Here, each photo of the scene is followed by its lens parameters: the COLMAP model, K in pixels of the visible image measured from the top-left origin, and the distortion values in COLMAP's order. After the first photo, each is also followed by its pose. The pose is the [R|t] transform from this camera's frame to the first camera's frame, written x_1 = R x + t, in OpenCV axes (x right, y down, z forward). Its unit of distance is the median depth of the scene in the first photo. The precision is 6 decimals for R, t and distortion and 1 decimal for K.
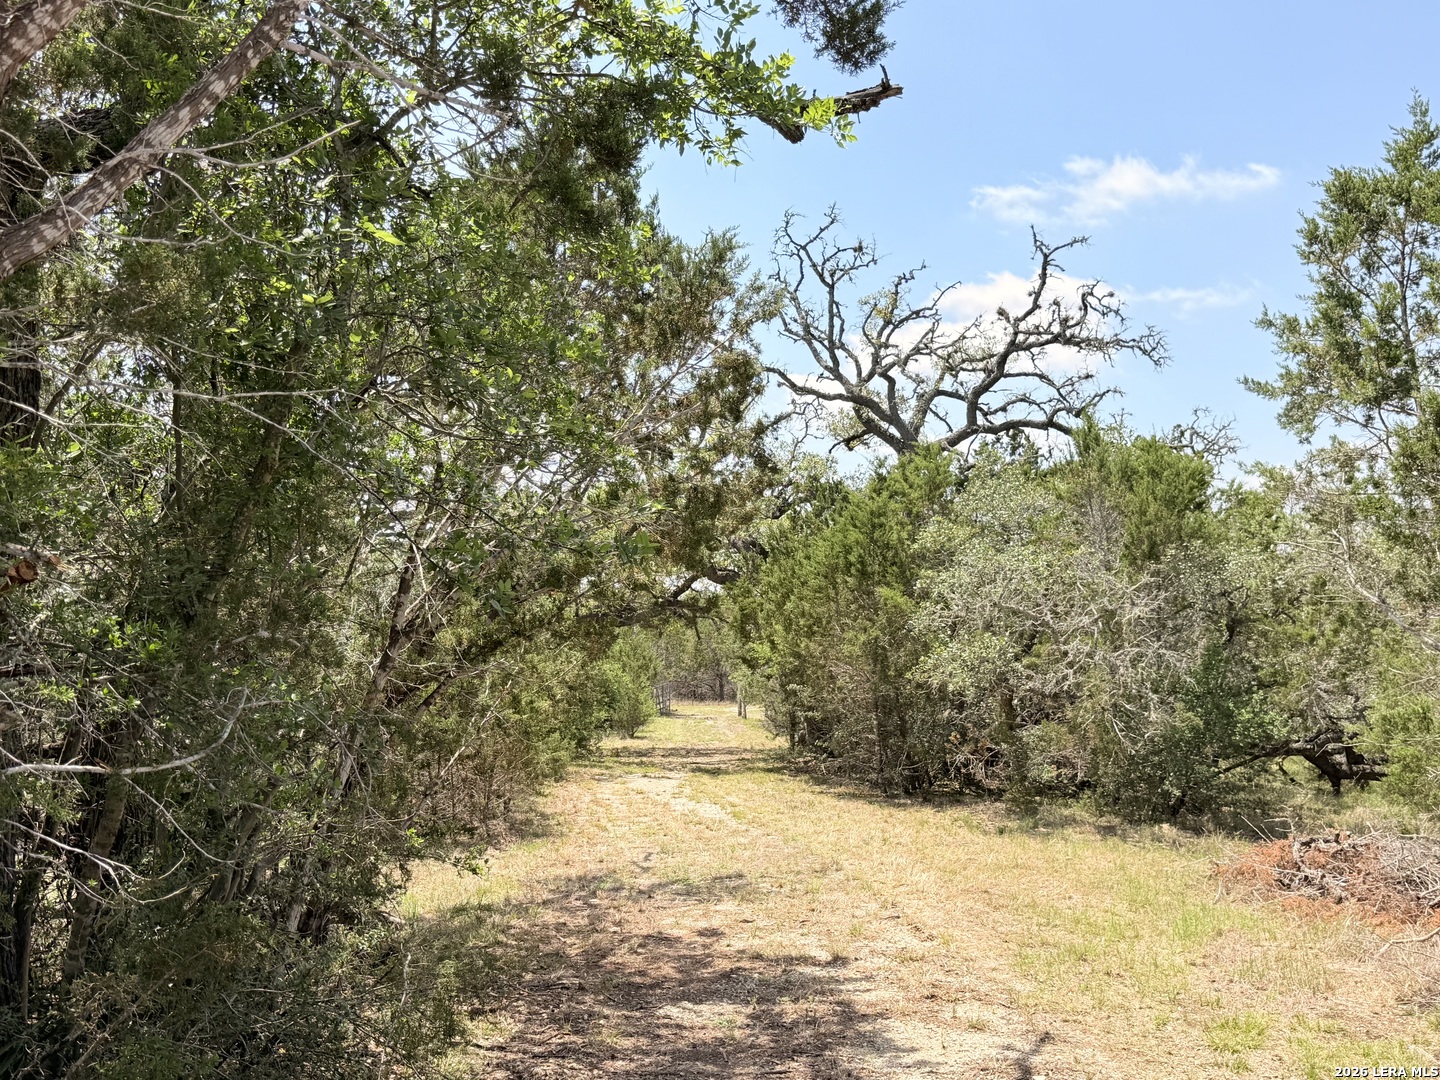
lens RADIAL K [[1450.8, 0, 720.0], [0, 1450.8, 540.0], [0, 0, 1]] dist [-0.058434, -0.007794]
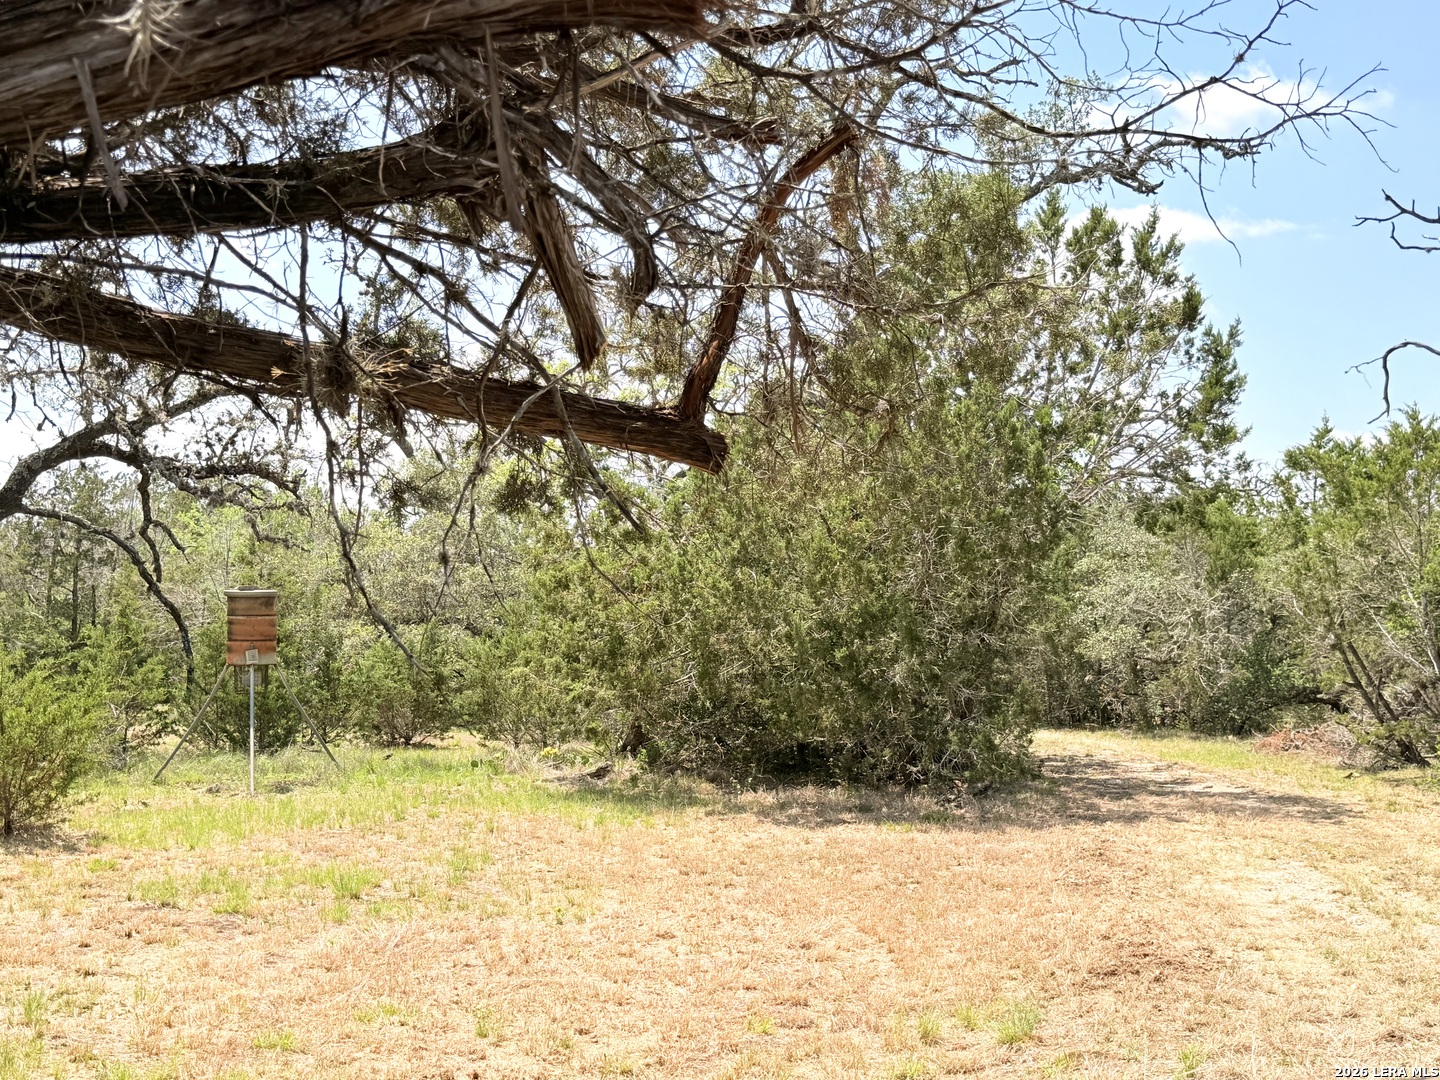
lens RADIAL K [[1696.7, 0, 720.0], [0, 1696.7, 540.0], [0, 0, 1]] dist [-0.006375, -0.006962]
pose [[0.999962, -0.001769, -0.008554, -0.268132], [0.001917, 0.999849, 0.017293, -0.069152], [0.008522, -0.017309, 0.999814, -0.973405]]
